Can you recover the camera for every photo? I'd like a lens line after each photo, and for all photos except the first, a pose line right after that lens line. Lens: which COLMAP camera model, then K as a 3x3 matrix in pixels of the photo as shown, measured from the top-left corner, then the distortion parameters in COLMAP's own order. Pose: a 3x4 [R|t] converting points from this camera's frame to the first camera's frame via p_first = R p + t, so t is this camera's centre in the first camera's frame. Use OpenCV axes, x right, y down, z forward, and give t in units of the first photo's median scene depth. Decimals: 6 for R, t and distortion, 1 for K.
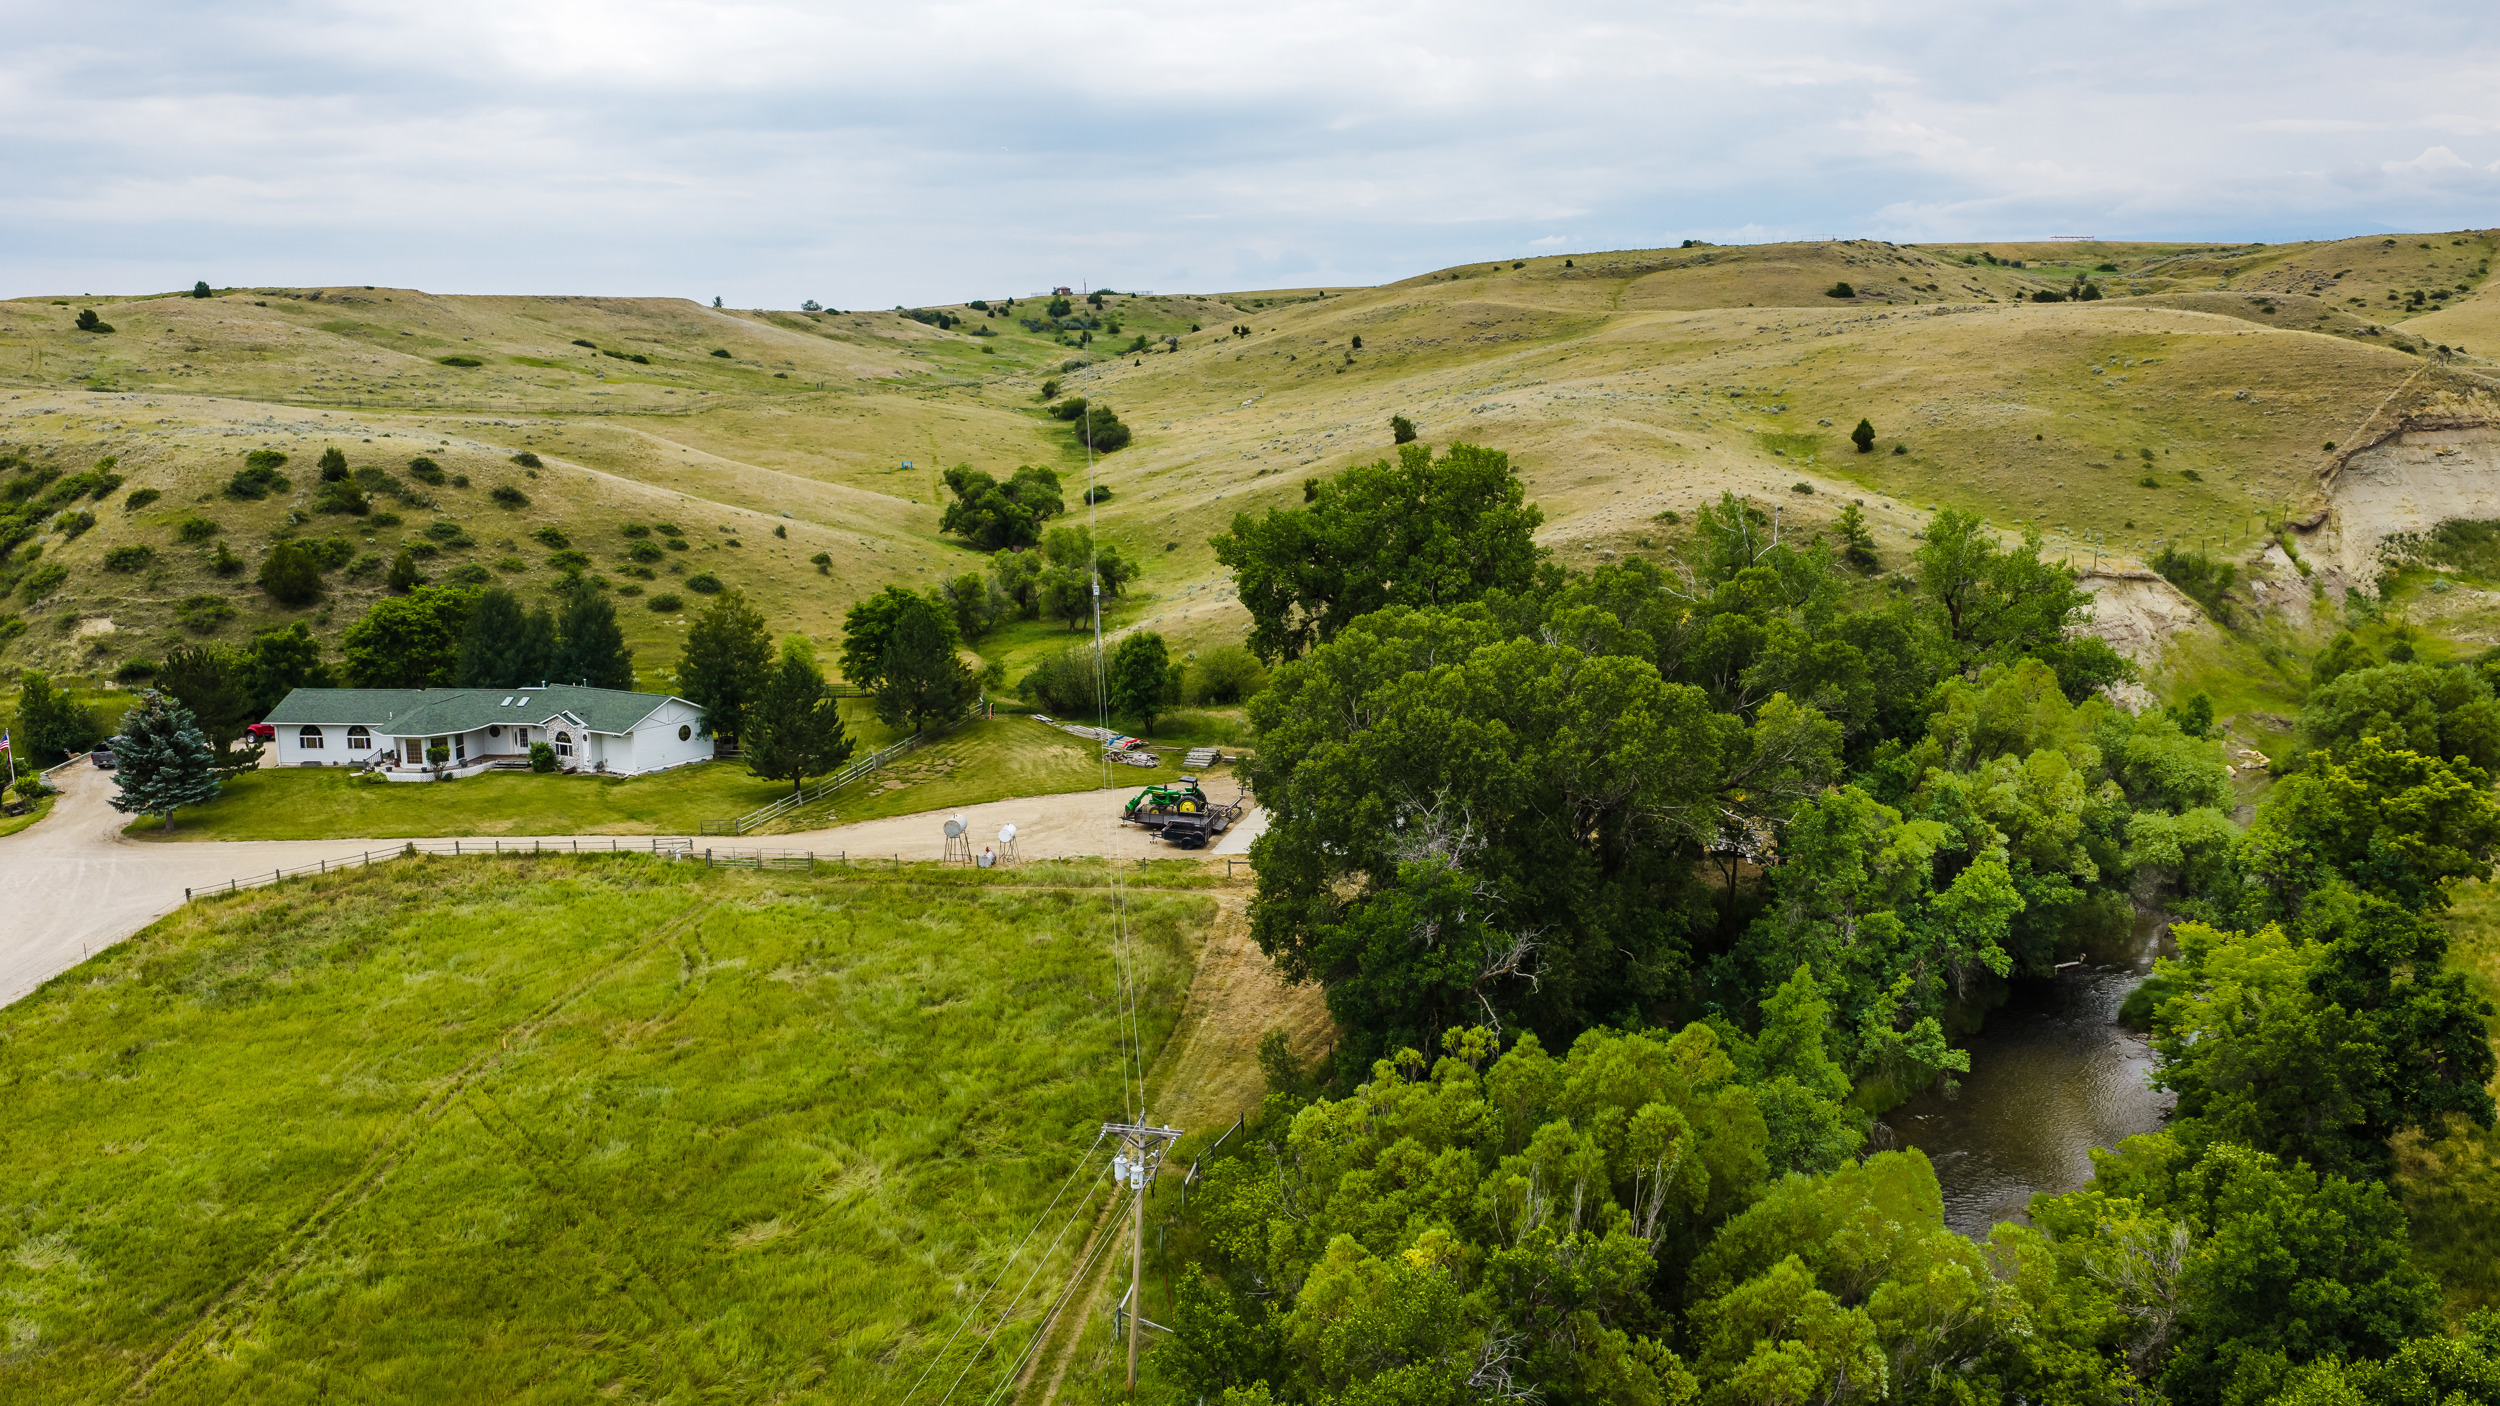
lens RADIAL K [[2056.5, 0, 1250.0], [0, 2056.5, 703.0], [0, 0, 1]] dist [0.031986, -0.063597]
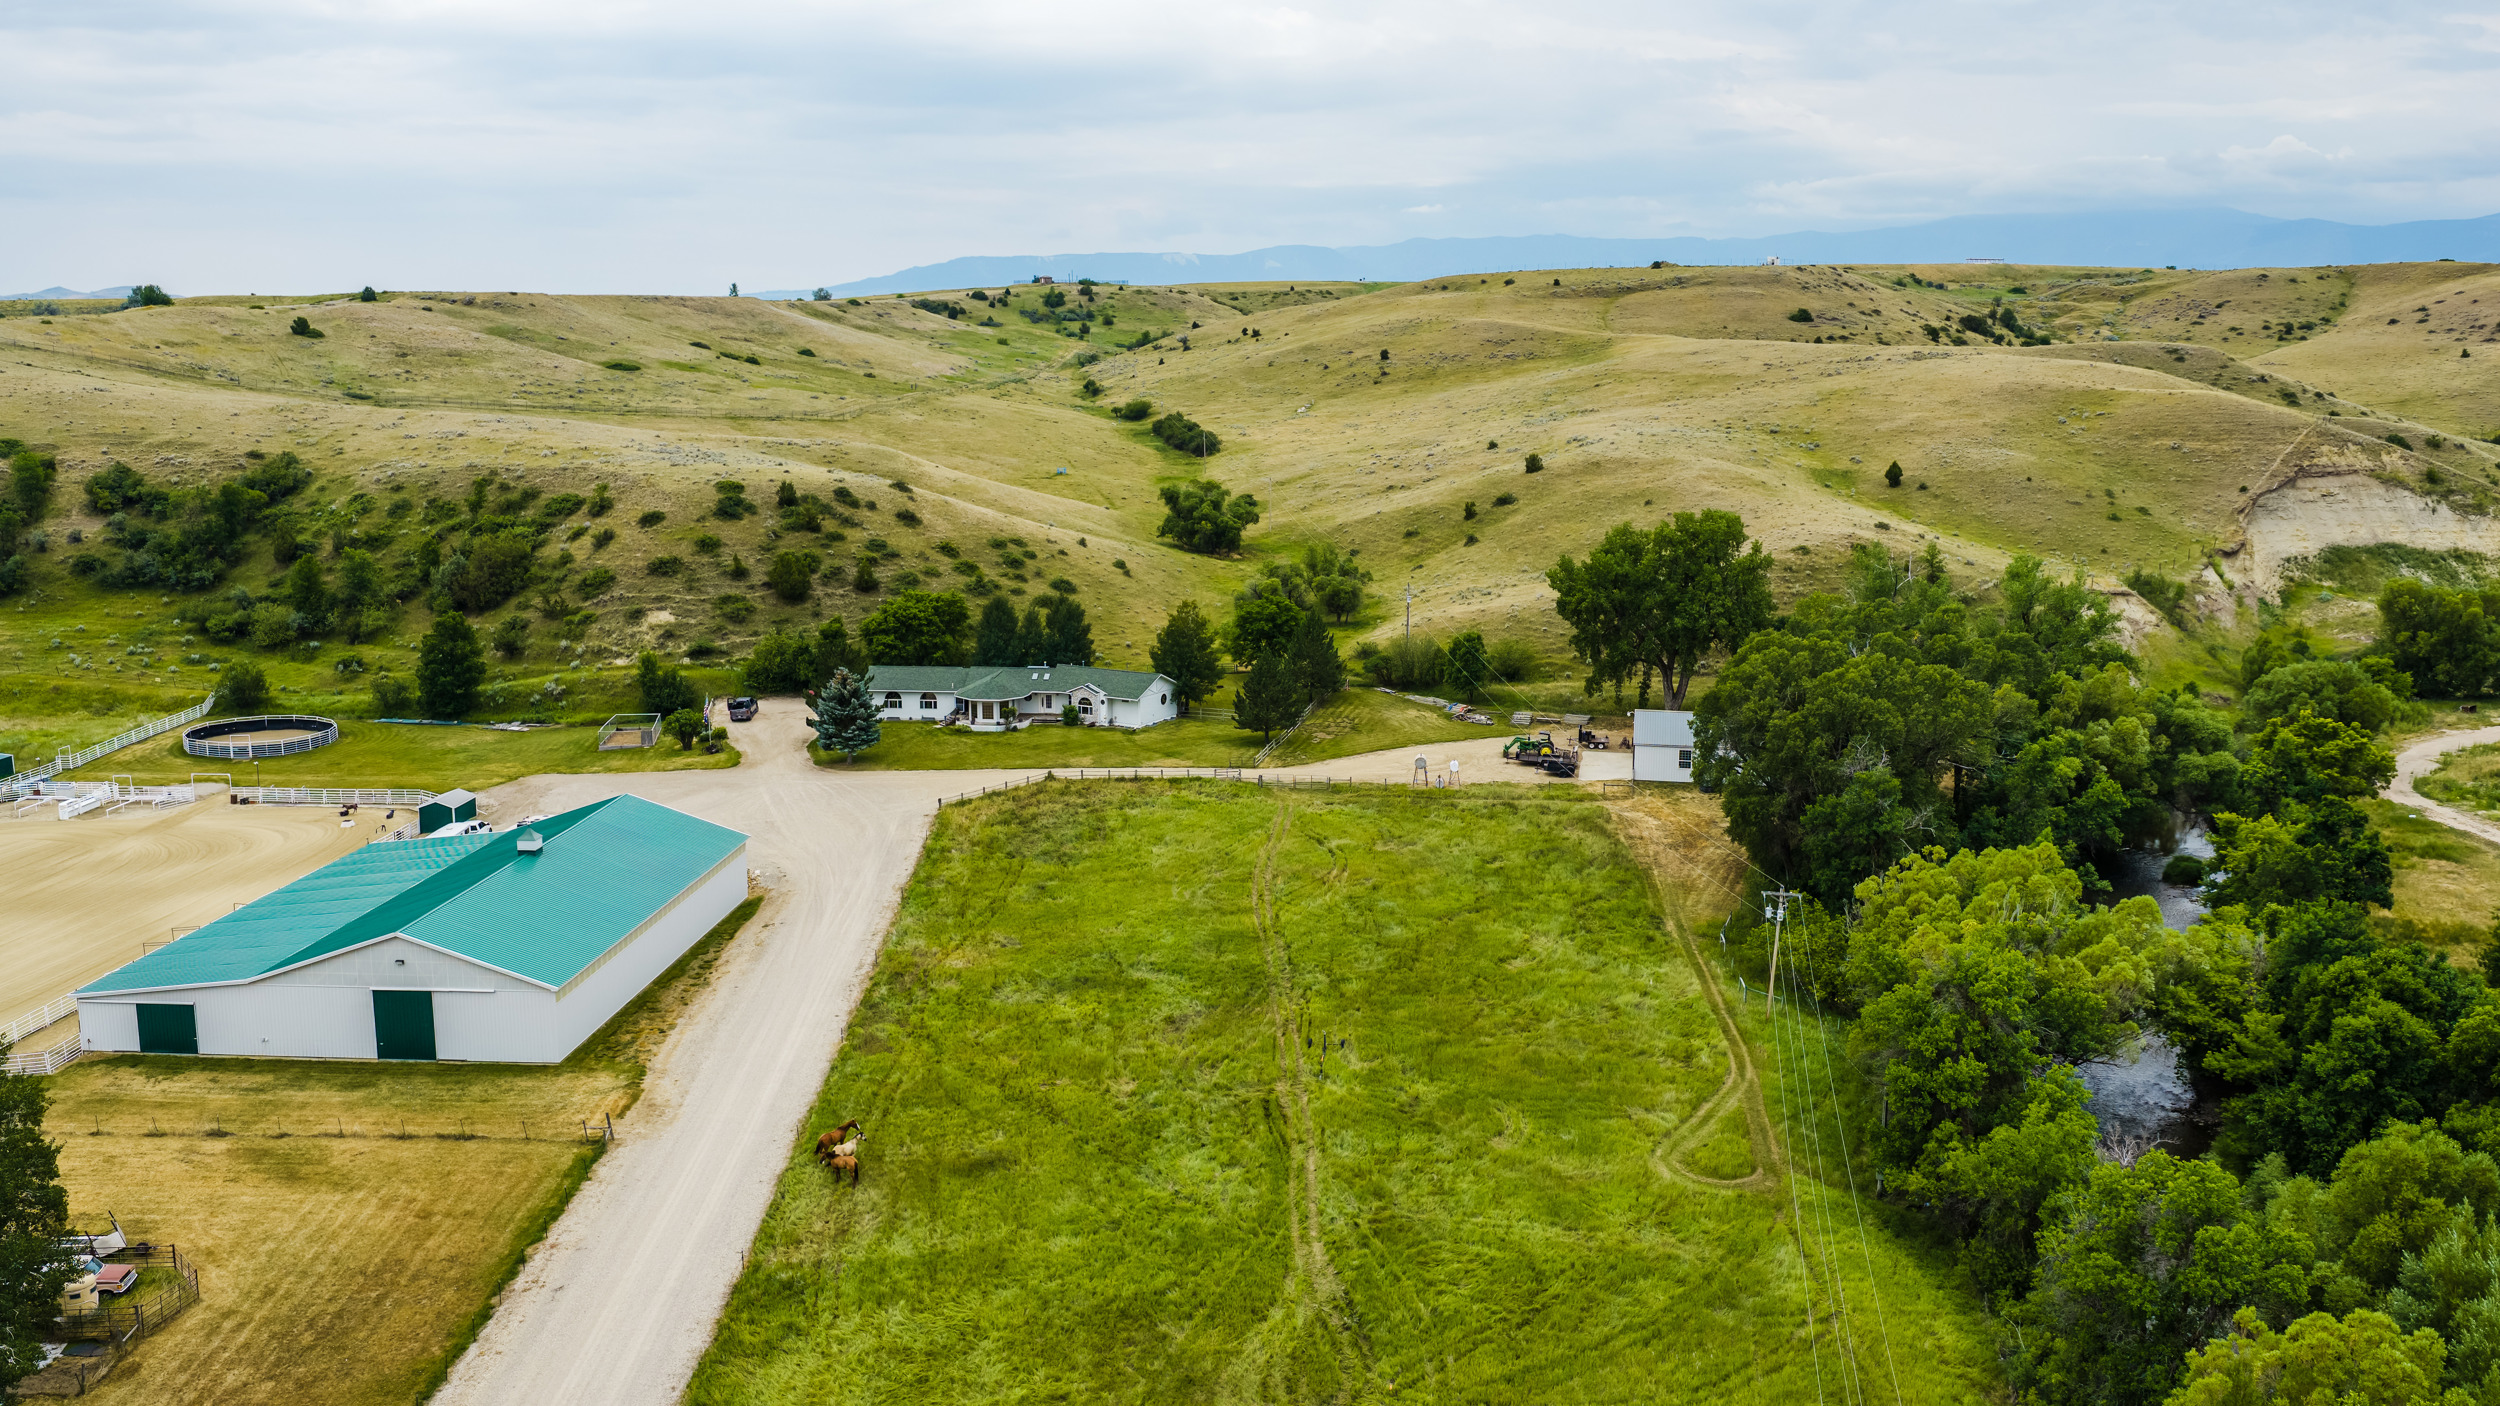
lens RADIAL K [[2056.5, 0, 1250.0], [0, 2056.5, 703.0], [0, 0, 1]] dist [0.031986, -0.063597]
pose [[0.998130, 0.006606, 0.060772, -0.229872], [-0.007712, 0.999809, 0.017984, -0.007087], [-0.060642, -0.018419, 0.997990, -0.340328]]
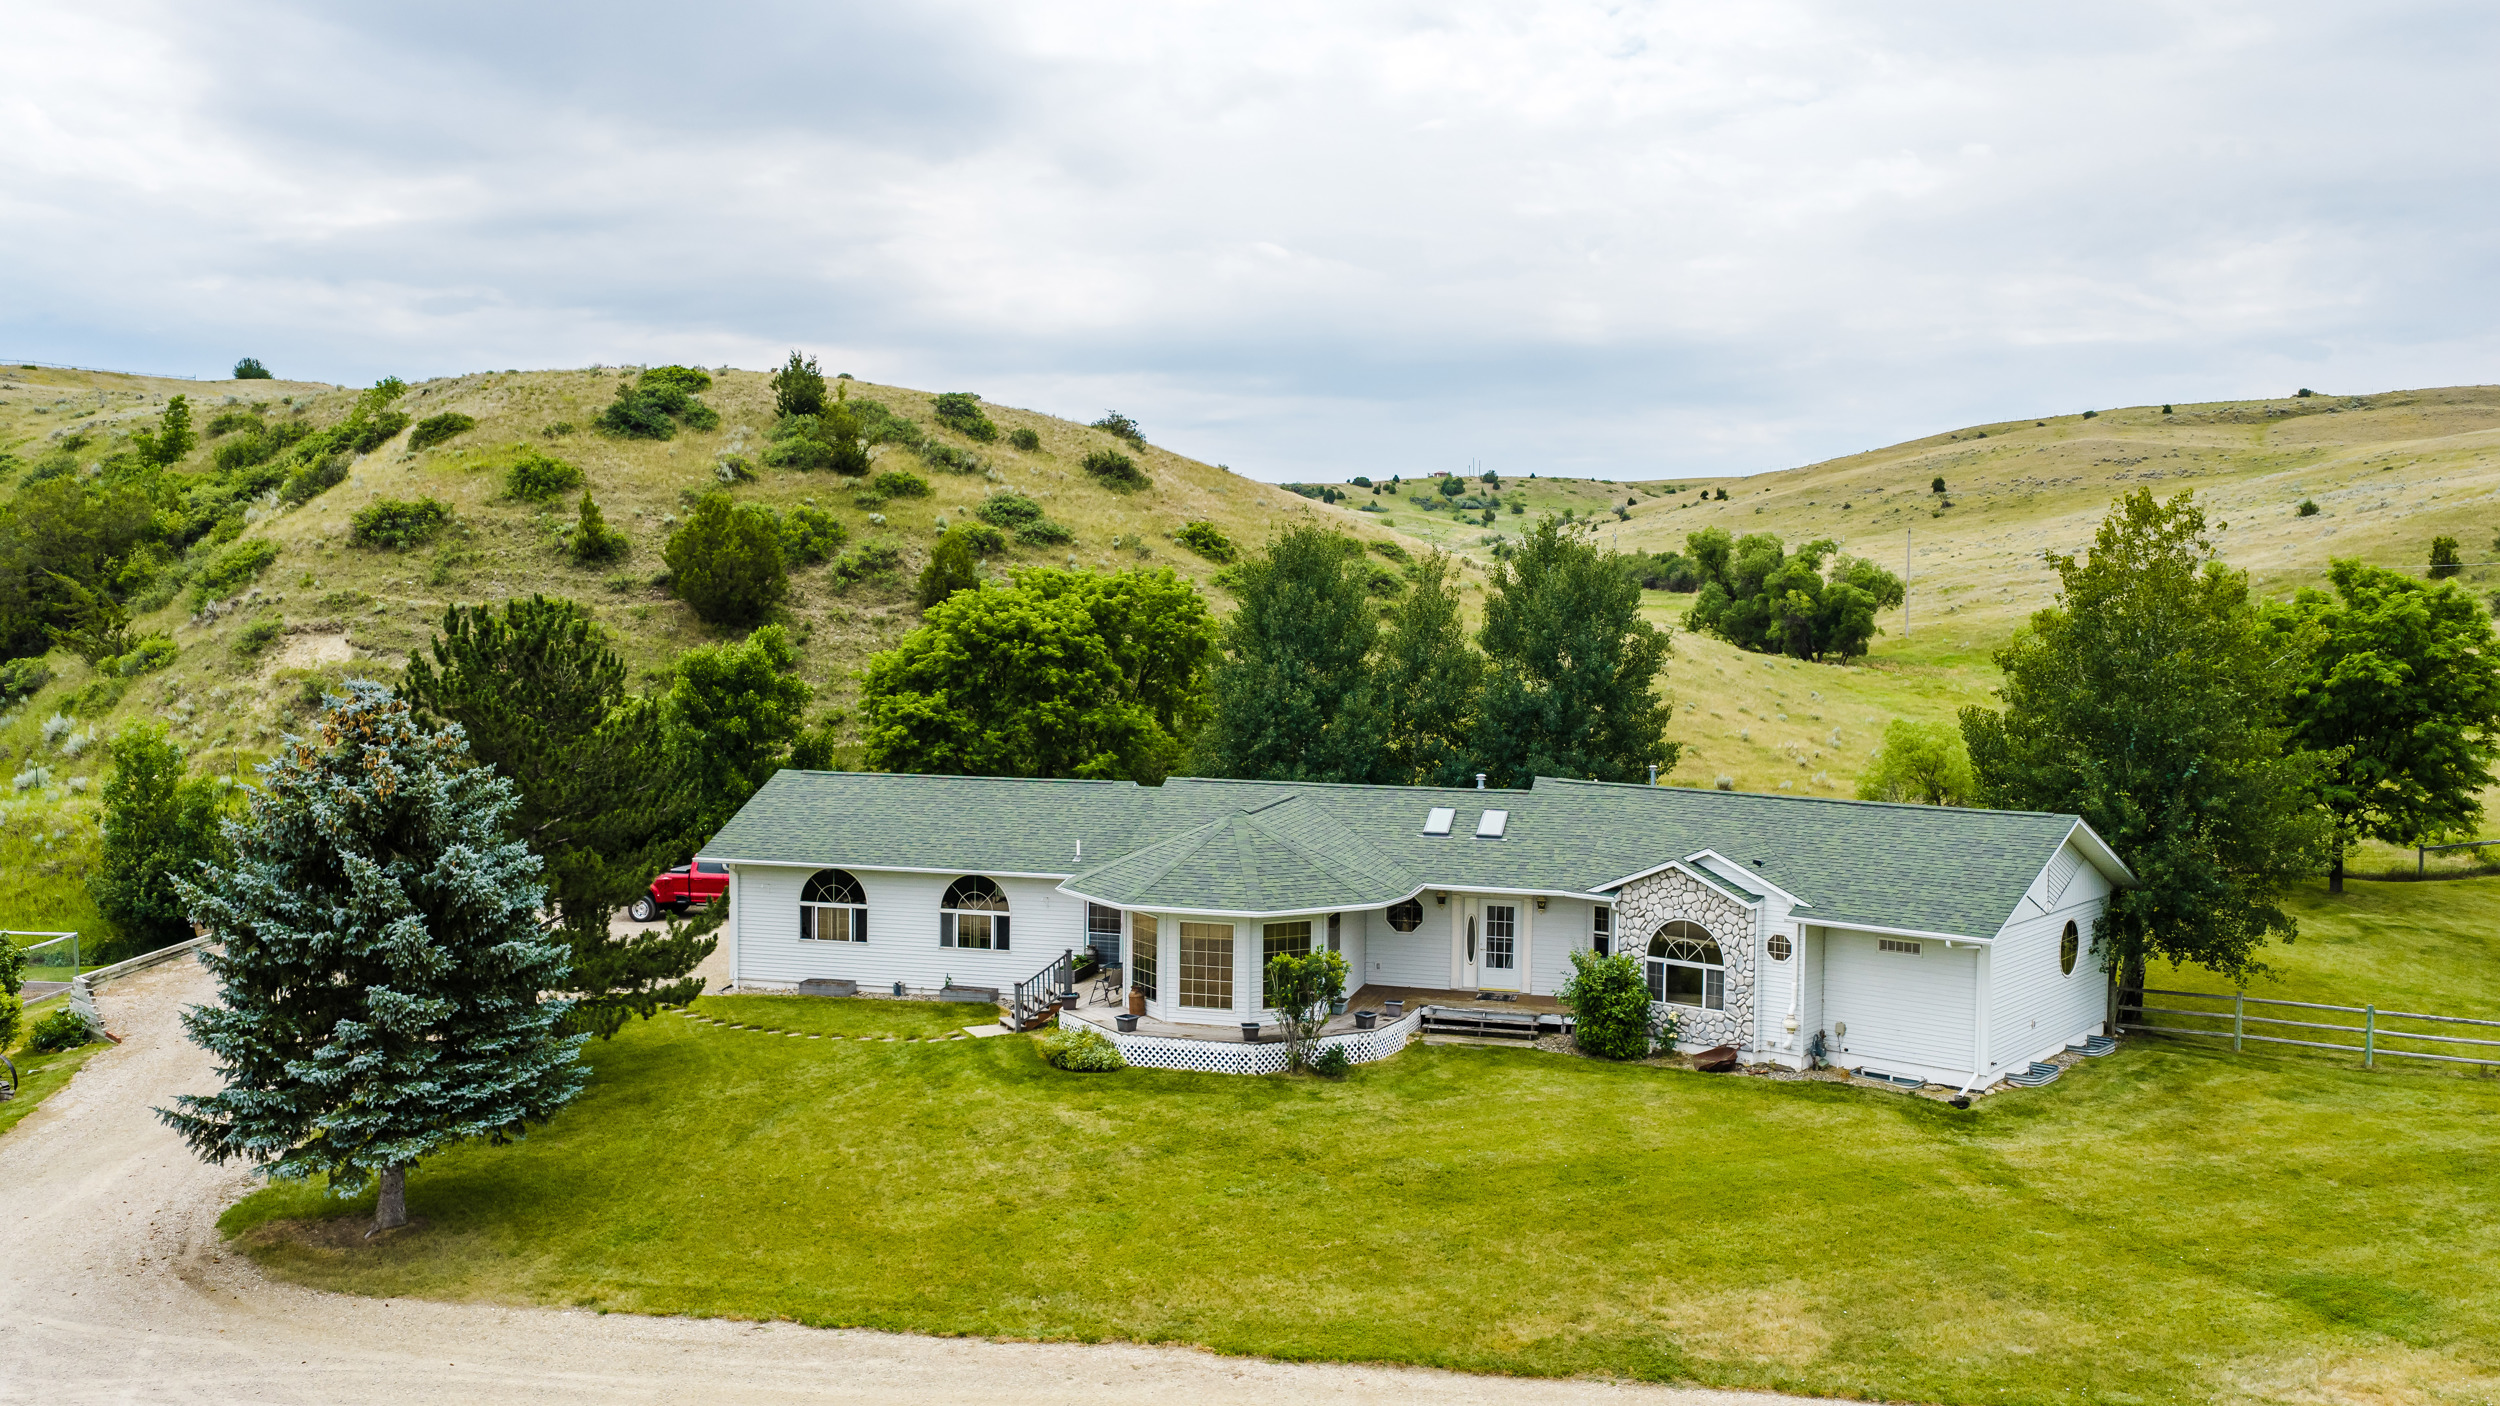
lens RADIAL K [[2056.5, 0, 1250.0], [0, 2056.5, 703.0], [0, 0, 1]] dist [0.031986, -0.063597]
pose [[0.991537, 0.031350, -0.125980, -0.270129], [-0.045462, 0.992807, -0.110754, 0.013724], [0.121602, 0.115544, 0.985831, 0.525680]]
